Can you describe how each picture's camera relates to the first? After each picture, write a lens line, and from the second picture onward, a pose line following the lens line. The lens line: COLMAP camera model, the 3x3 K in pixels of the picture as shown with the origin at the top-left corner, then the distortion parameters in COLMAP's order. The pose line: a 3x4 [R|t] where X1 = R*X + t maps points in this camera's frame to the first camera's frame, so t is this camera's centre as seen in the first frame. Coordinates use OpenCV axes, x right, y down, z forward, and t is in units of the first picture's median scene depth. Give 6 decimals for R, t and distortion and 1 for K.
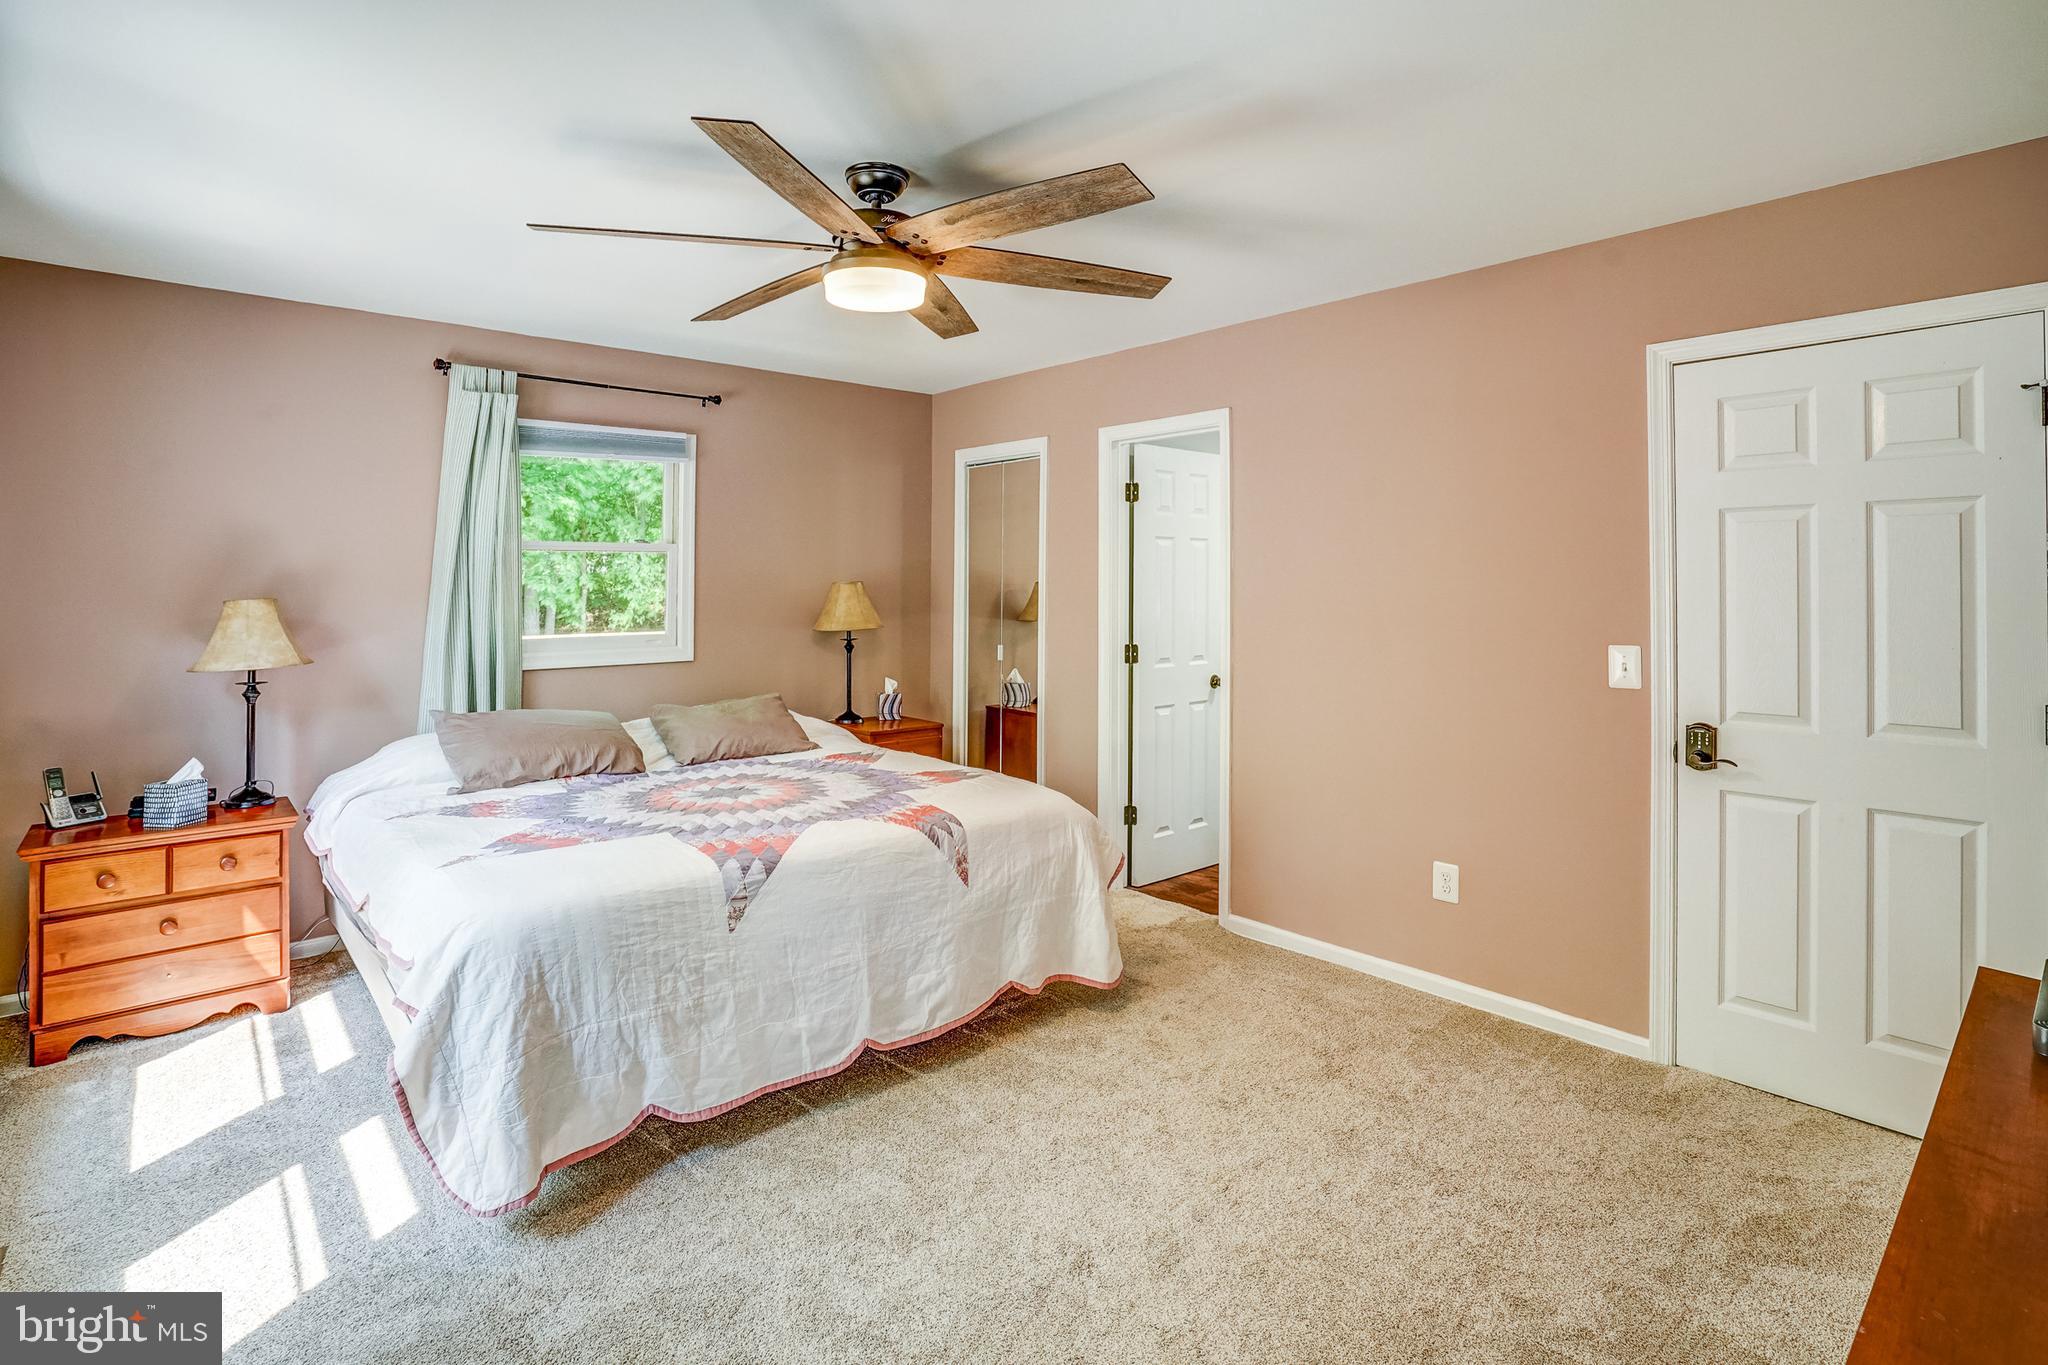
lens RADIAL K [[991.6, 0, 1021.6], [0, 991.6, 610.0], [0, 0, 1]] dist [-0.063553, 0.030111]
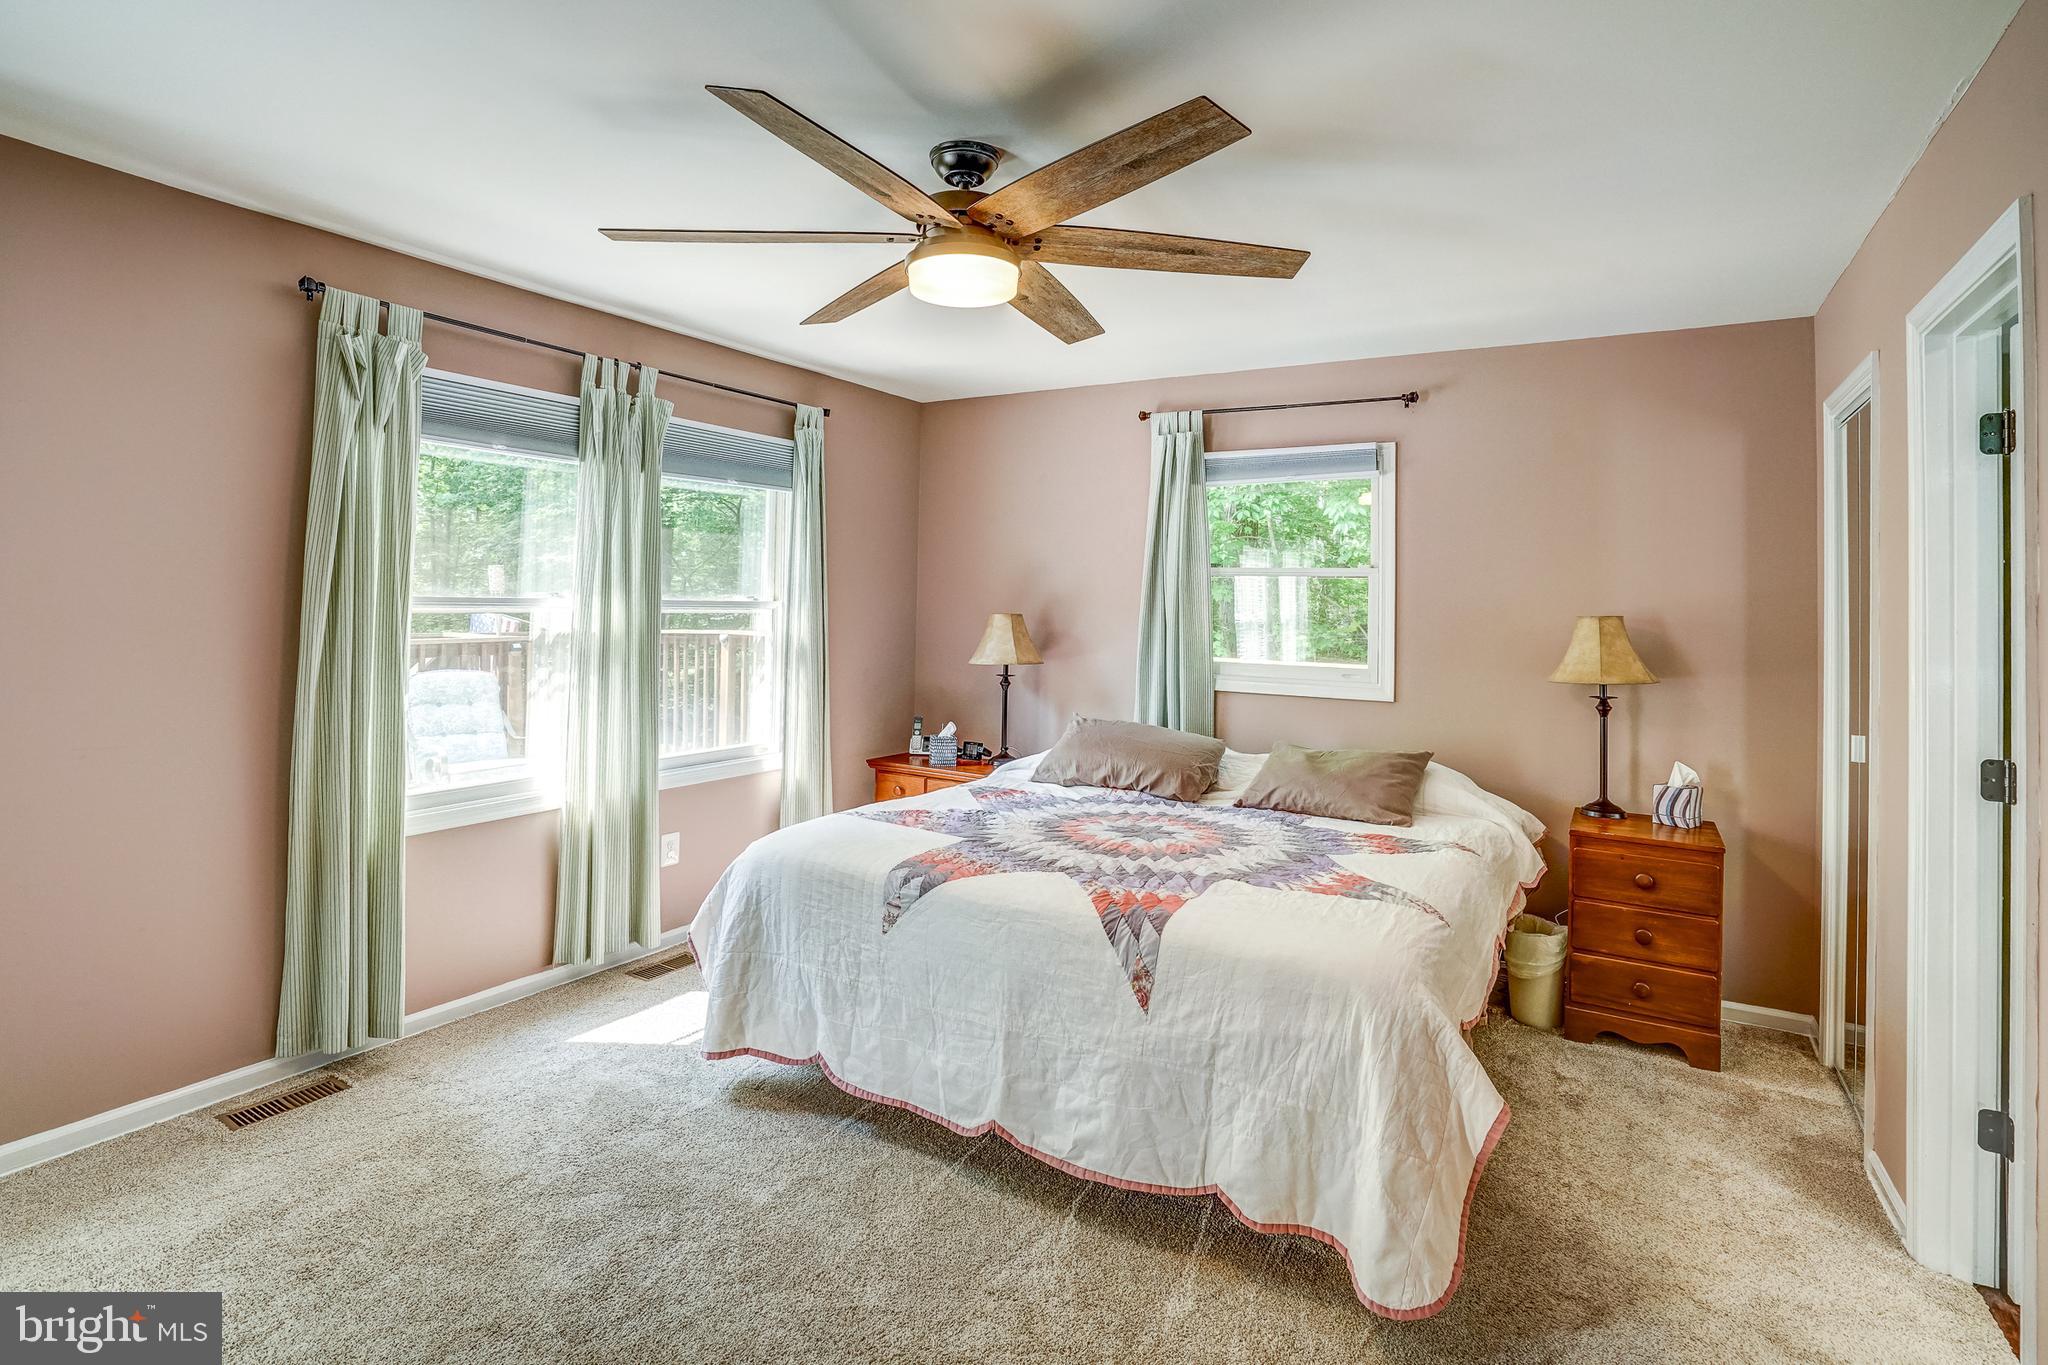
lens RADIAL K [[991.6, 0, 1021.6], [0, 991.6, 610.0], [0, 0, 1]] dist [-0.063553, 0.030111]
pose [[0.300801, 0.013129, -0.953597, 0.590428], [-0.049859, 0.998754, -0.001976, -0.016941], [0.952383, 0.048140, 0.301080, 0.641463]]
